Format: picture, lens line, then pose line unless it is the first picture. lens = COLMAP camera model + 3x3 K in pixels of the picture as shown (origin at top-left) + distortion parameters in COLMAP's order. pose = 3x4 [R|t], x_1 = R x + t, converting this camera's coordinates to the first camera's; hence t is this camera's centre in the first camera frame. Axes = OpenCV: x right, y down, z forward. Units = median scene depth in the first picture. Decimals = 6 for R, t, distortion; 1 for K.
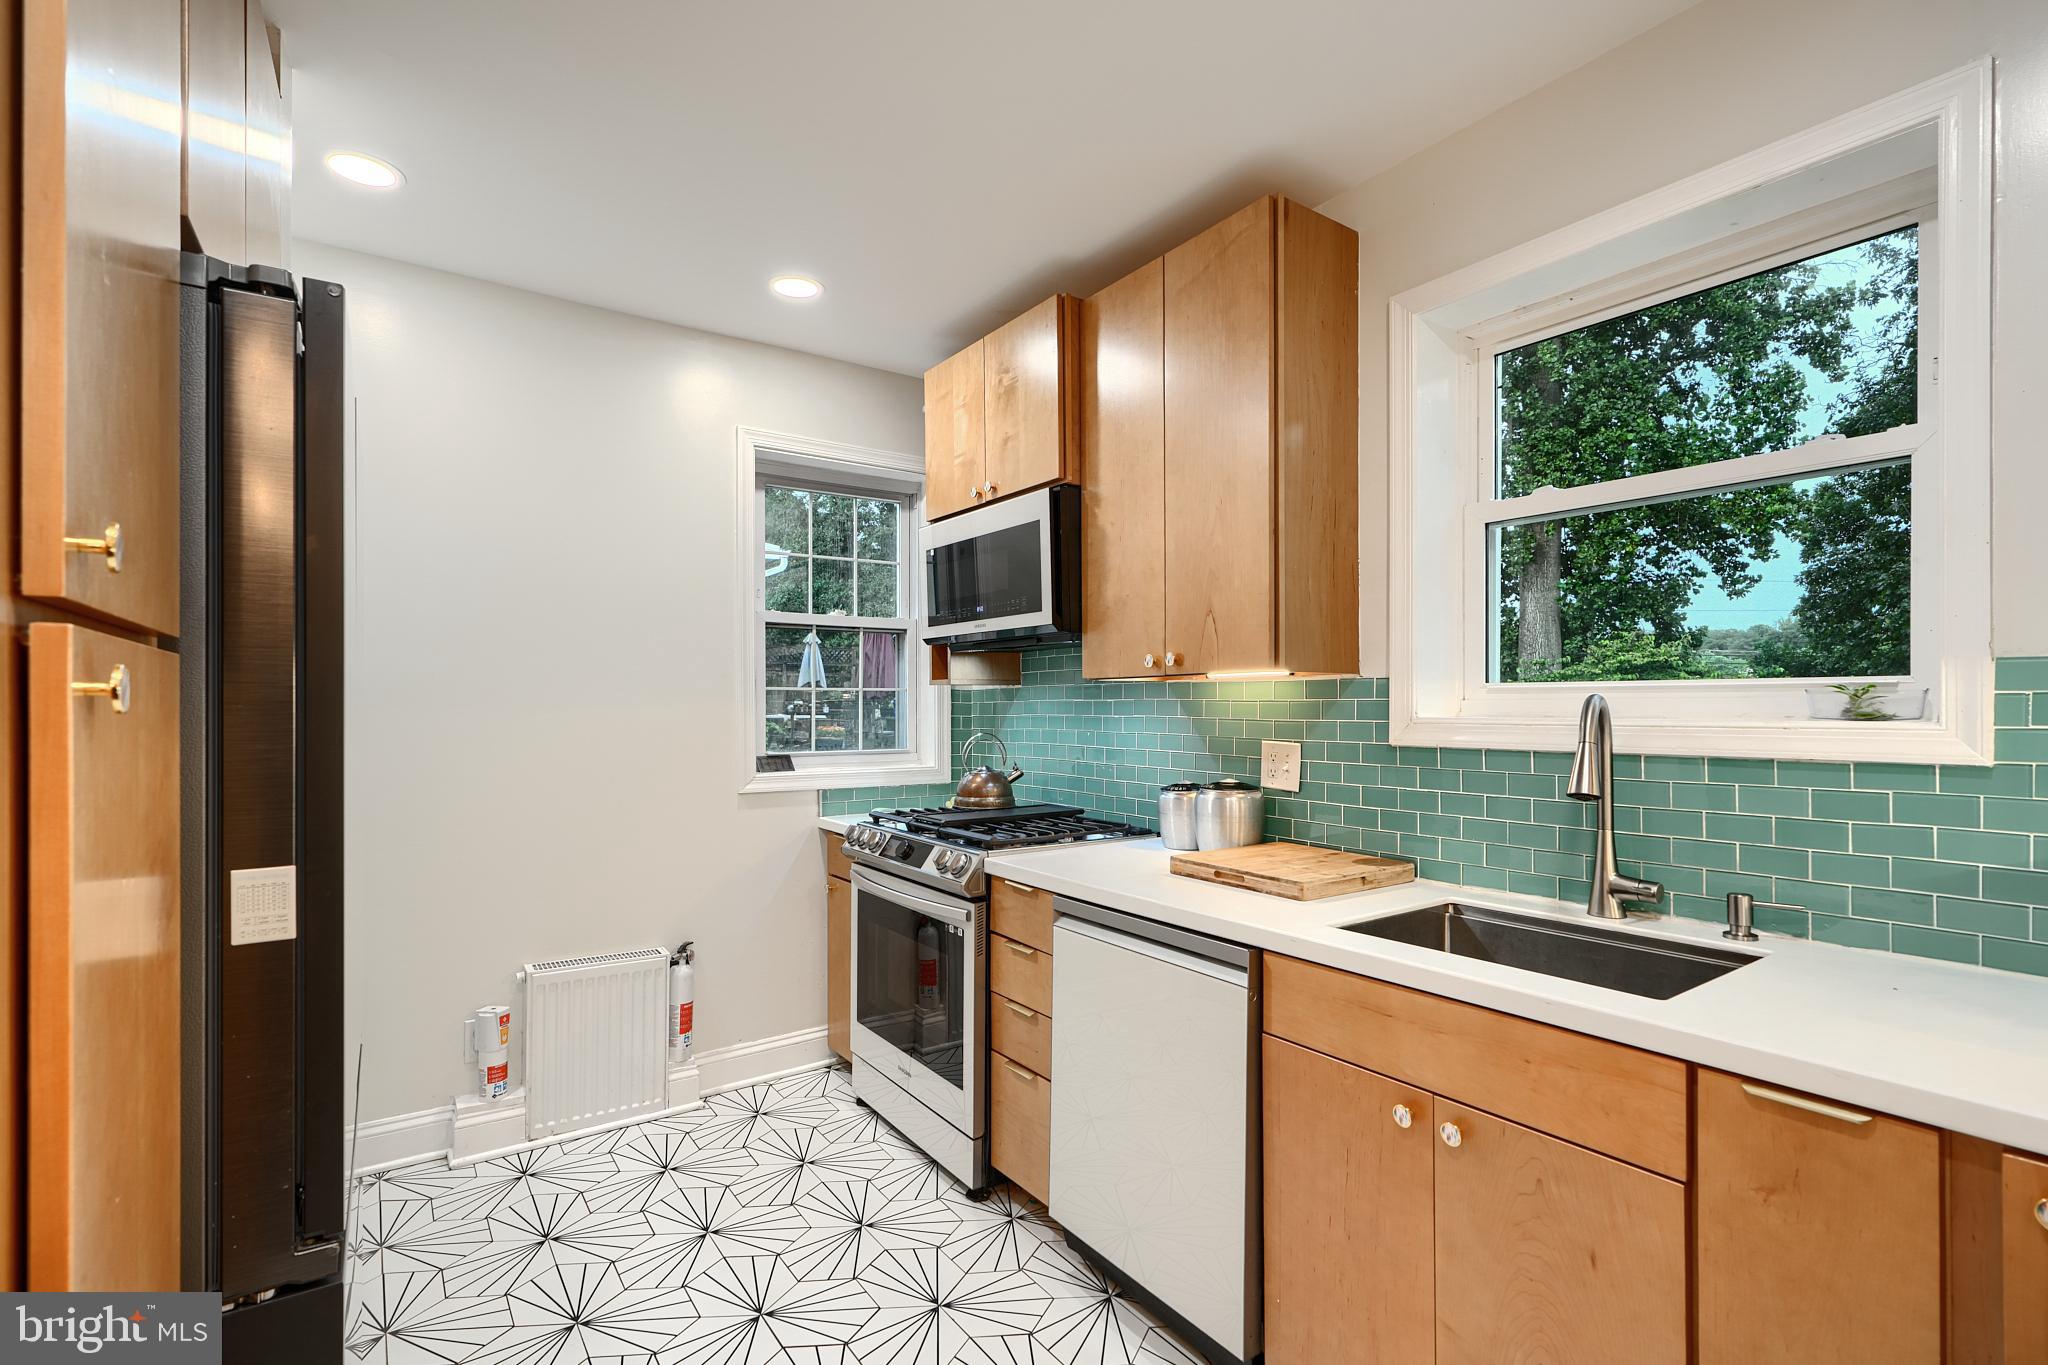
lens RADIAL K [[940.2, 0, 1028.1], [0, 940.2, 706.4], [0, 0, 1]] dist [0.004798, -0.001392]
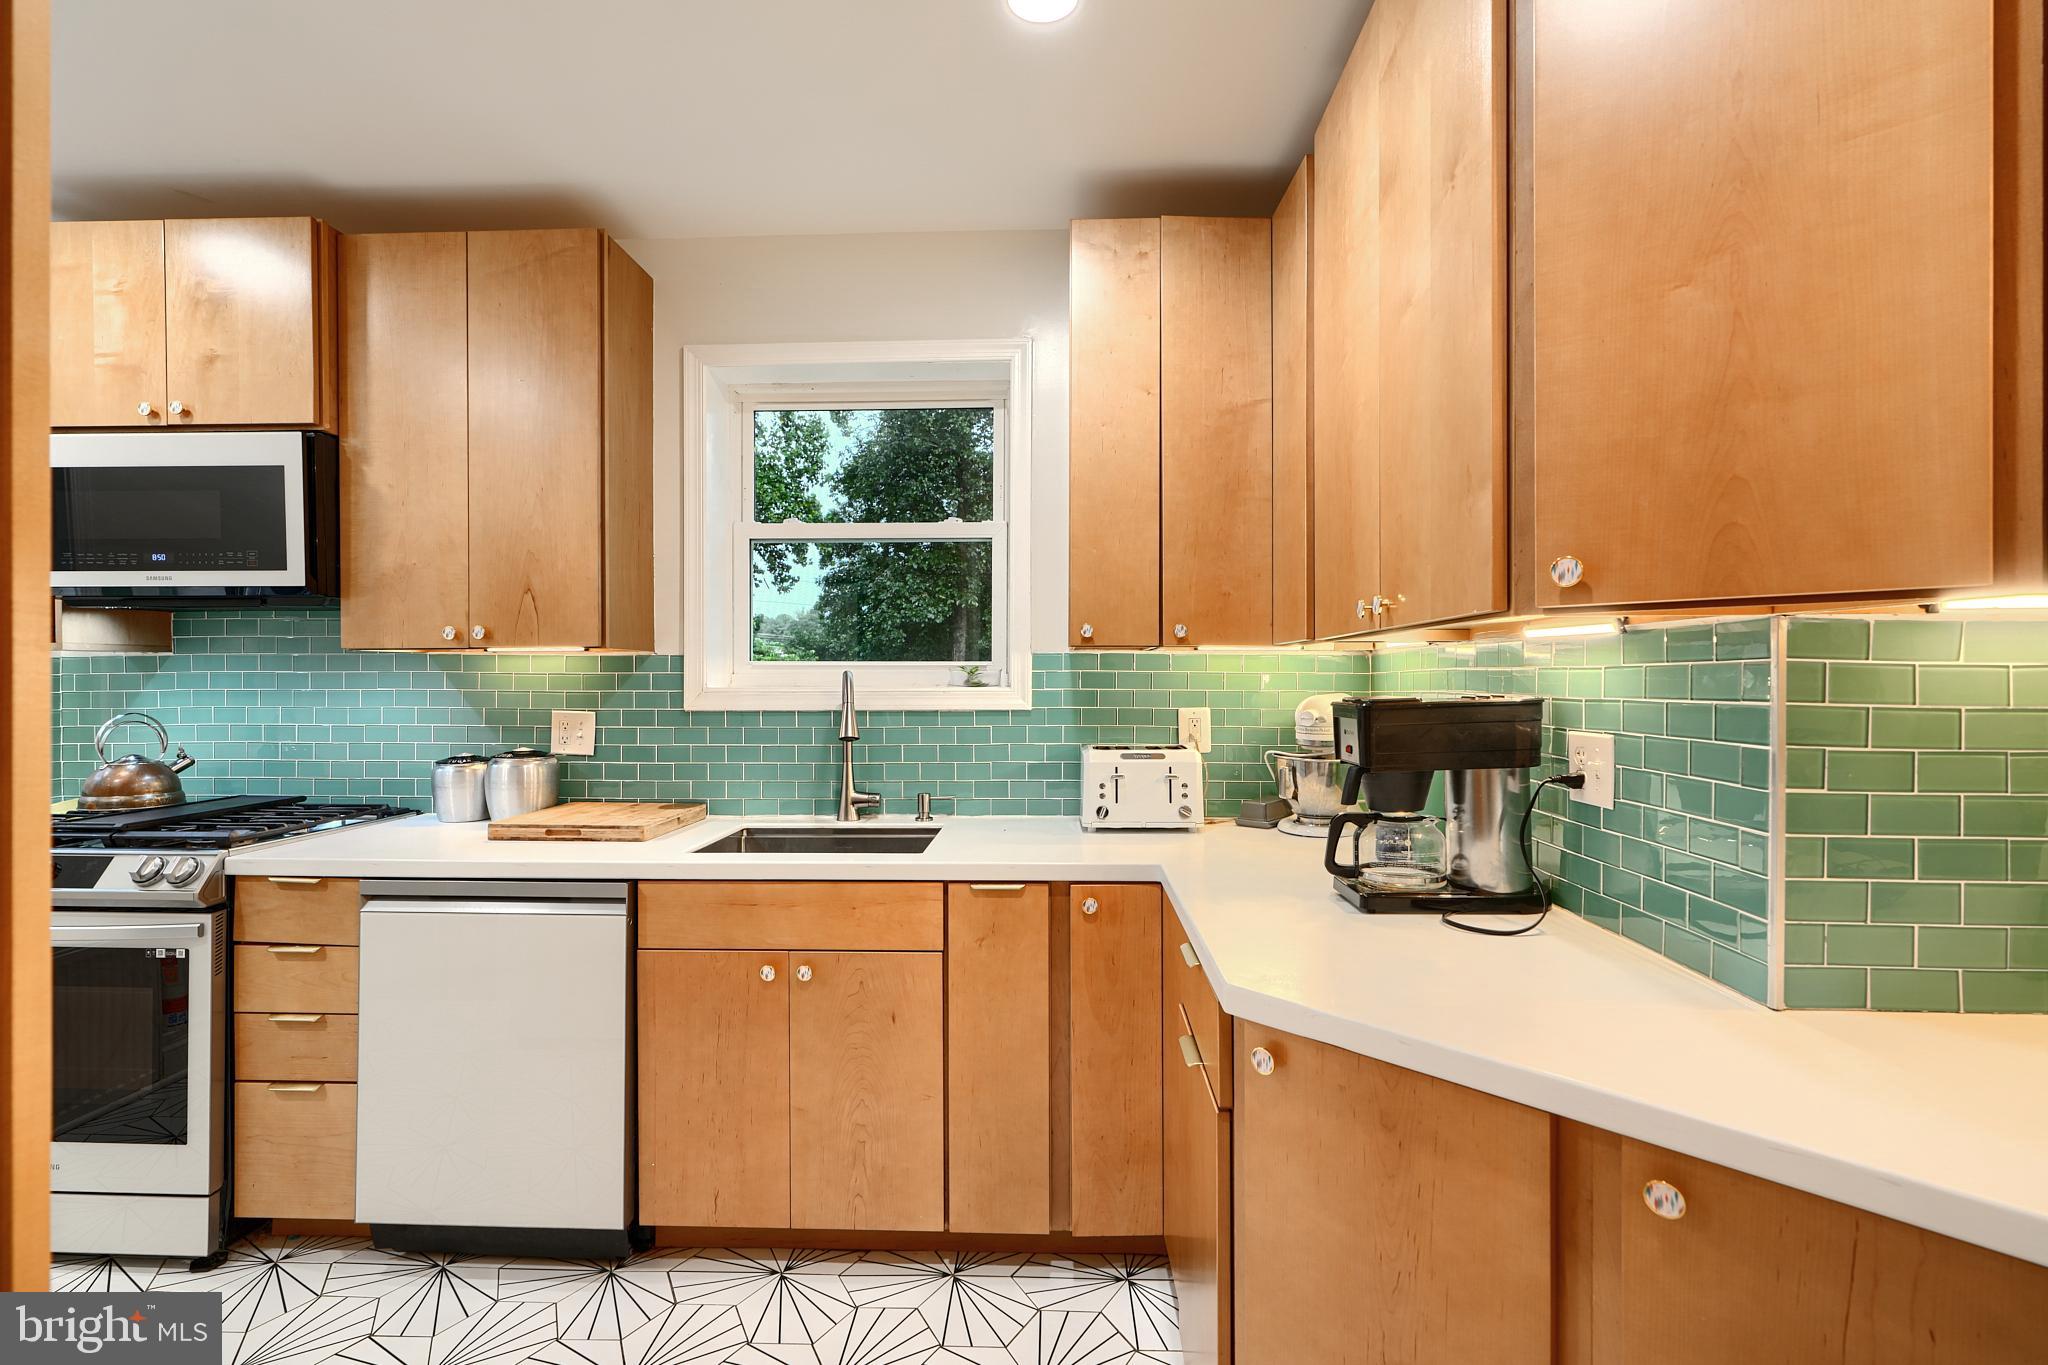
lens RADIAL K [[940.2, 0, 1026.8], [0, 940.2, 678.2], [0, 0, 1]] dist [0.004798, -0.001392]
pose [[0.611106, 0.001694, 0.791547, -0.291416], [0.000581, 0.999996, -0.002589, 0.002376], [-0.791549, 0.002042, 0.611102, -0.094237]]
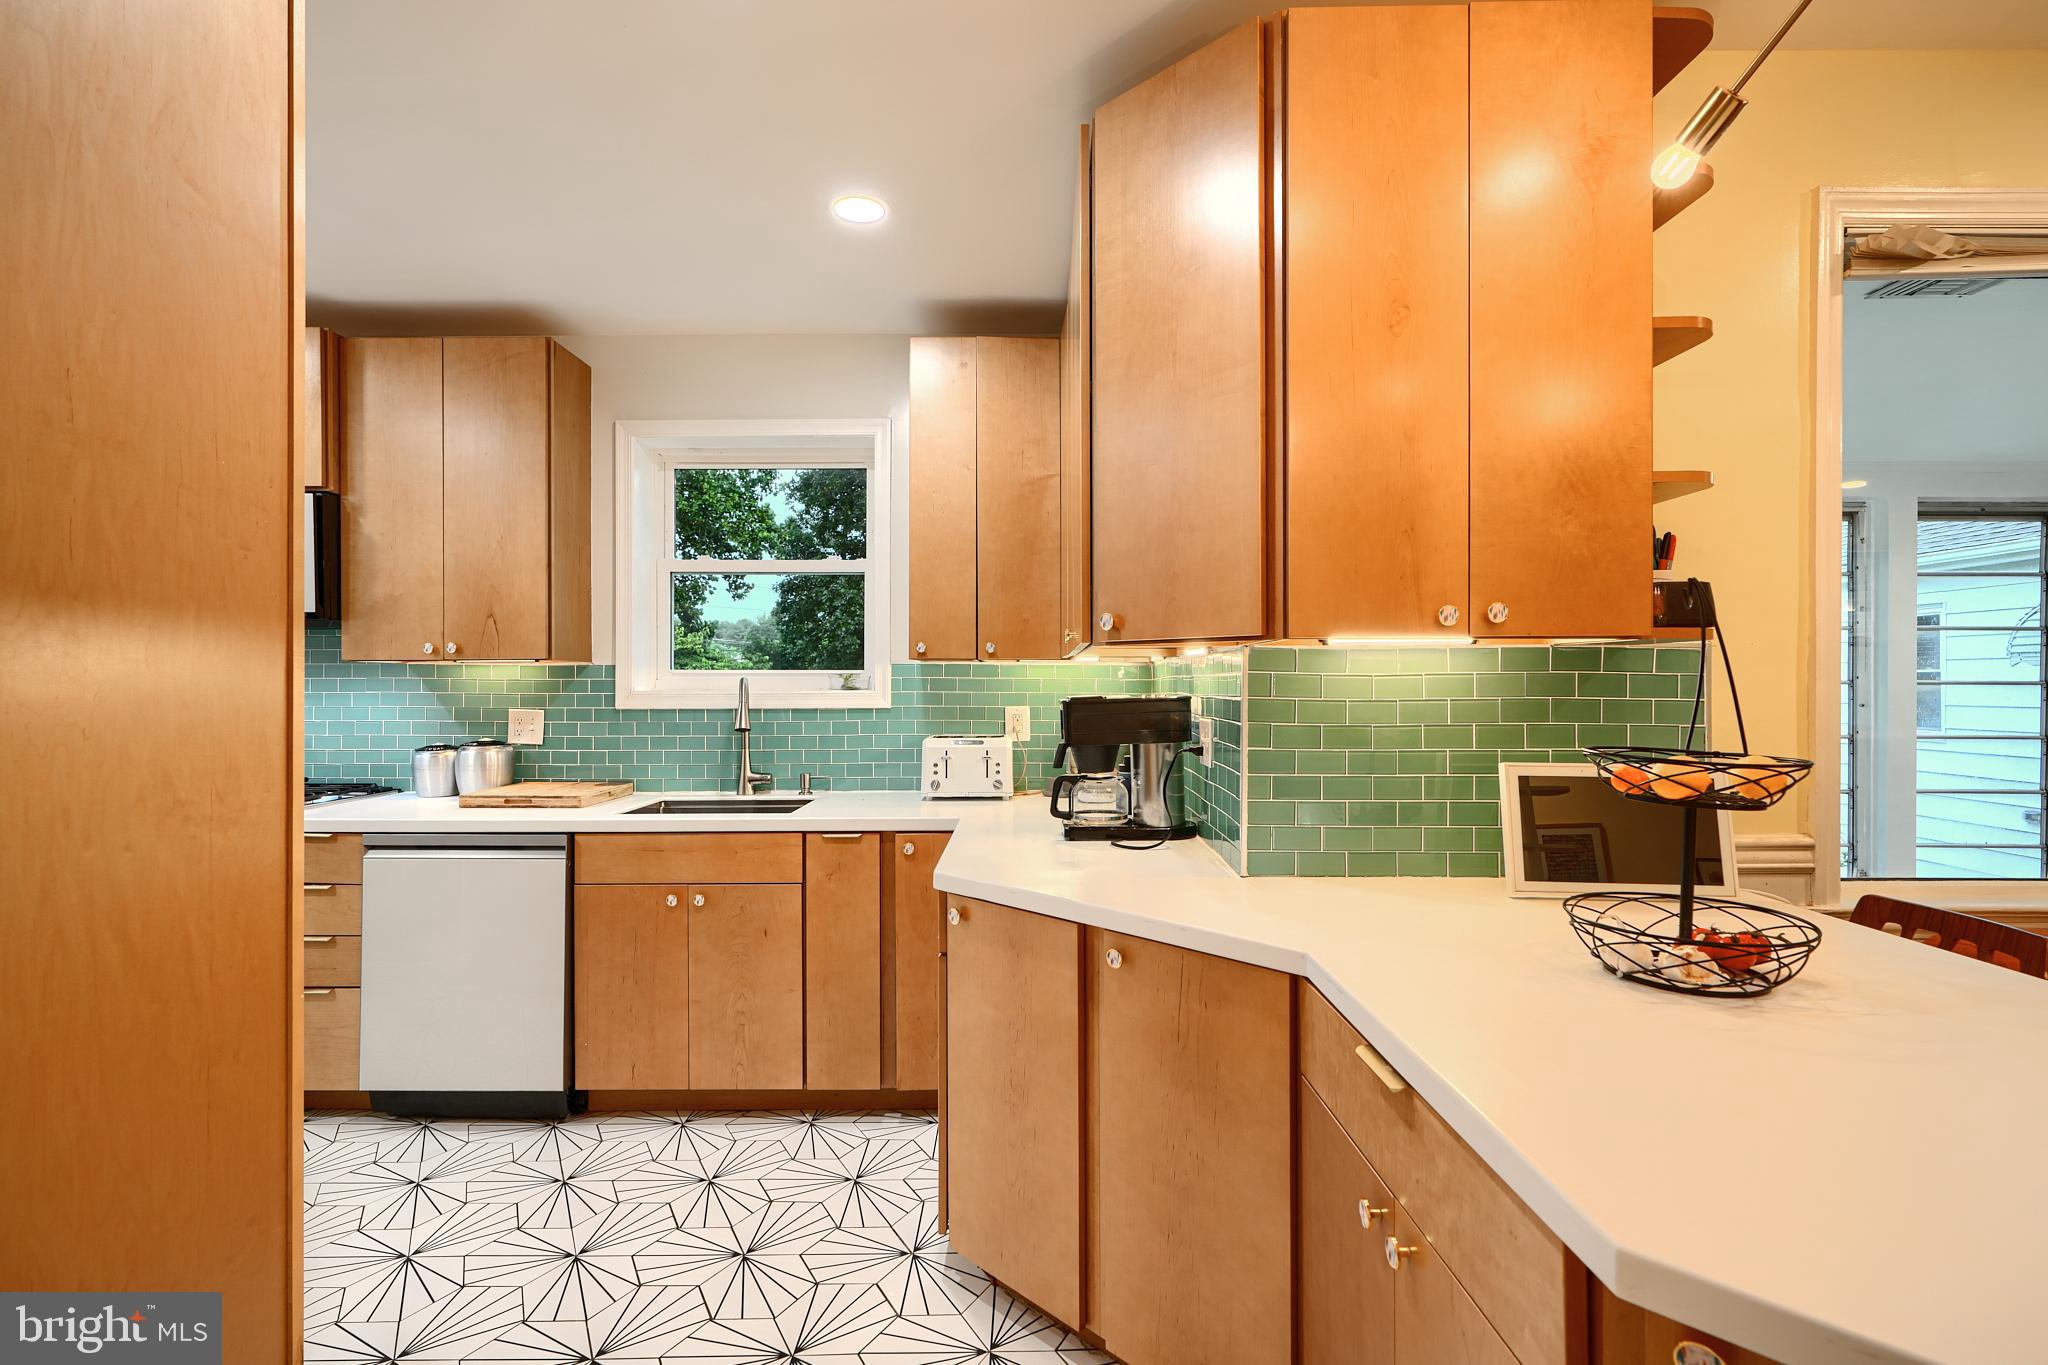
lens RADIAL K [[940.2, 0, 1025.7], [0, 940.2, 679.8], [0, 0, 1]] dist [0.004798, -0.001392]
pose [[0.581027, 0.004702, 0.813870, -0.451618], [0.000895, 0.999979, -0.006415, 0.003653], [-0.813883, 0.004456, 0.581011, -0.418705]]
